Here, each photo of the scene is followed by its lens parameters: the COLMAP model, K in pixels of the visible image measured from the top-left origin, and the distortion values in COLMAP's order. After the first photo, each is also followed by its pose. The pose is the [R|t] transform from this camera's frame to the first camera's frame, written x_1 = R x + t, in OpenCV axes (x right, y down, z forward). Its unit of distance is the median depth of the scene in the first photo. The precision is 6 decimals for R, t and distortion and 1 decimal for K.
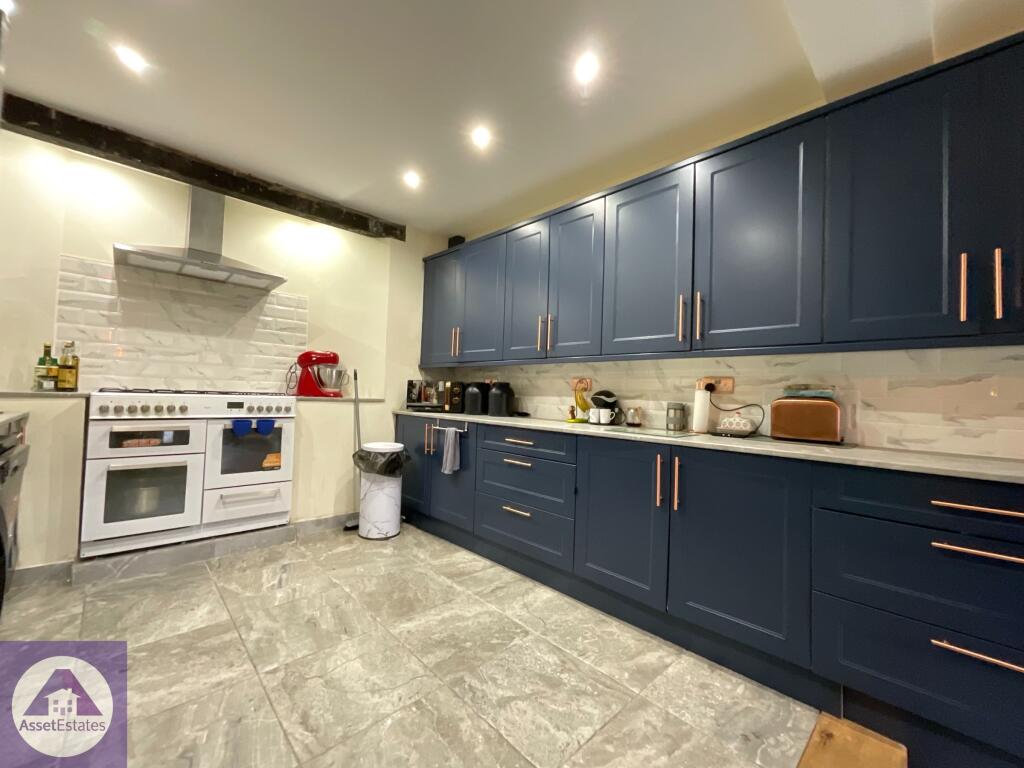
lens RADIAL K [[414.7, 0, 513.0], [0, 414.7, 384.4], [0, 0, 1]] dist [-0.001858, -0.000036]
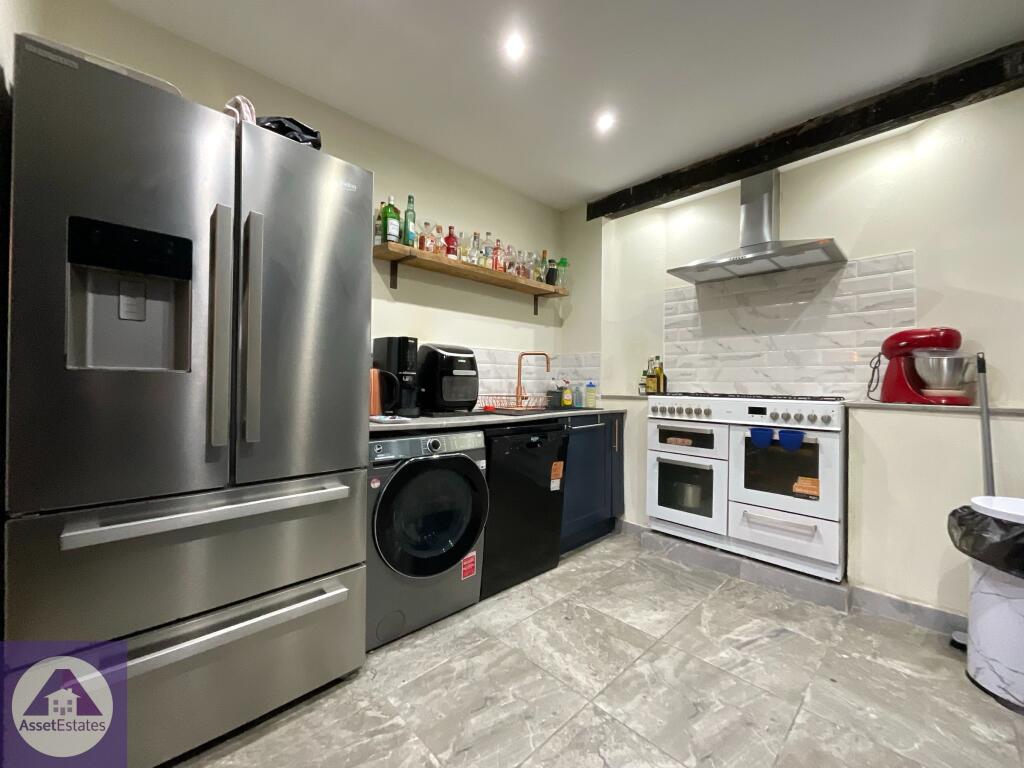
lens RADIAL K [[414.7, 0, 513.0], [0, 414.7, 384.4], [0, 0, 1]] dist [-0.001858, -0.000036]
pose [[0.000720, -0.033491, -0.999439, 0.189911], [0.010440, 0.999385, -0.033482, 0.019839], [0.999945, -0.010410, 0.001069, 0.501864]]
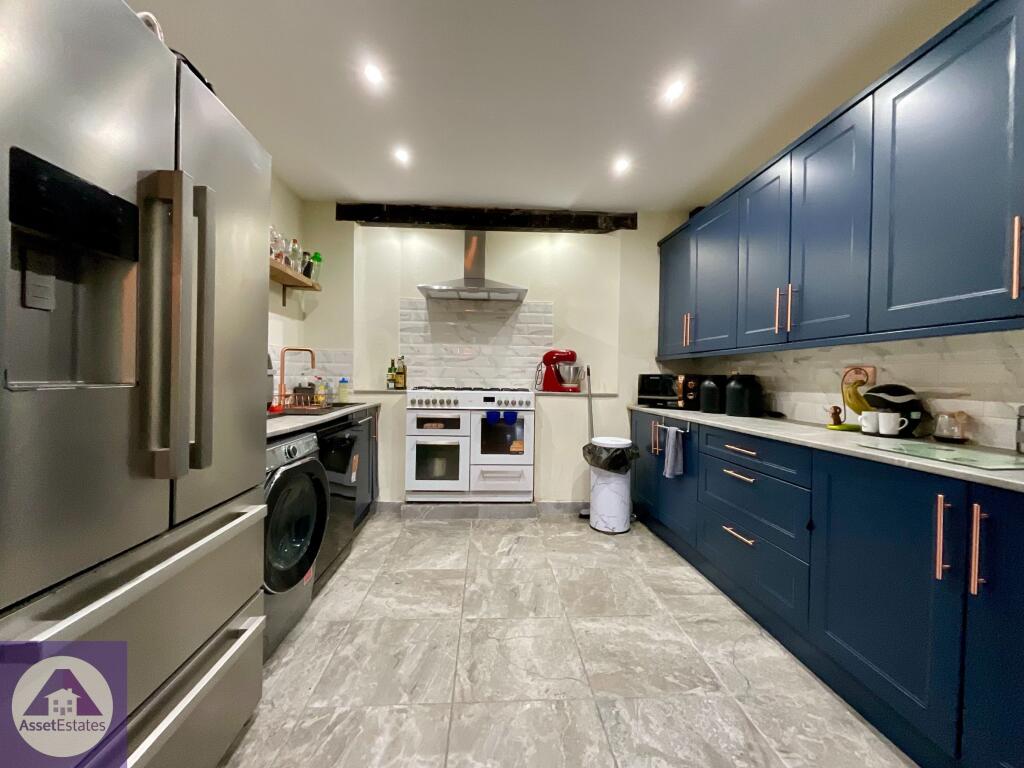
lens RADIAL K [[416.1, 0, 509.9], [0, 416.1, 383.4], [0, 0, 1]] dist [-0.002288, 0.000685]
pose [[0.758707, -0.012068, -0.651320, 0.190524], [0.025698, 0.999605, 0.011413, -0.010354], [0.650925, -0.025397, 0.758717, 0.098547]]
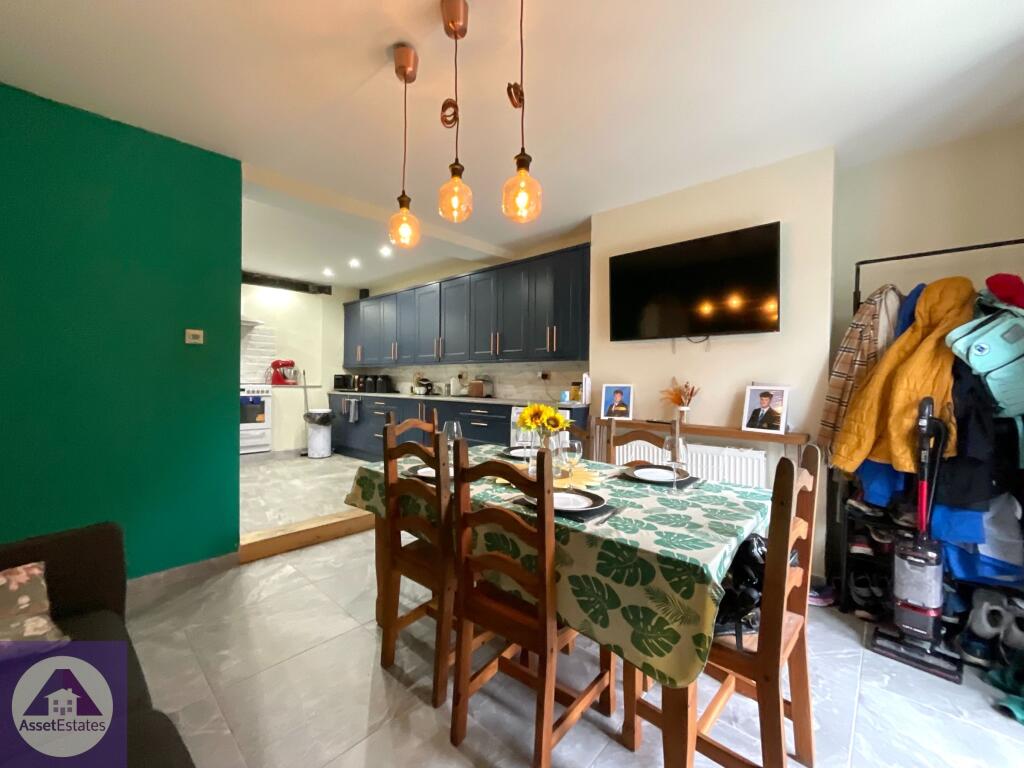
lens RADIAL K [[416.1, 0, 509.9], [0, 416.1, 383.4], [0, 0, 1]] dist [-0.002288, 0.000685]
pose [[0.998612, -0.023550, 0.047107, 0.549408], [0.022043, 0.999237, 0.032254, -0.018007], [-0.047830, -0.031171, 0.998369, -1.095940]]
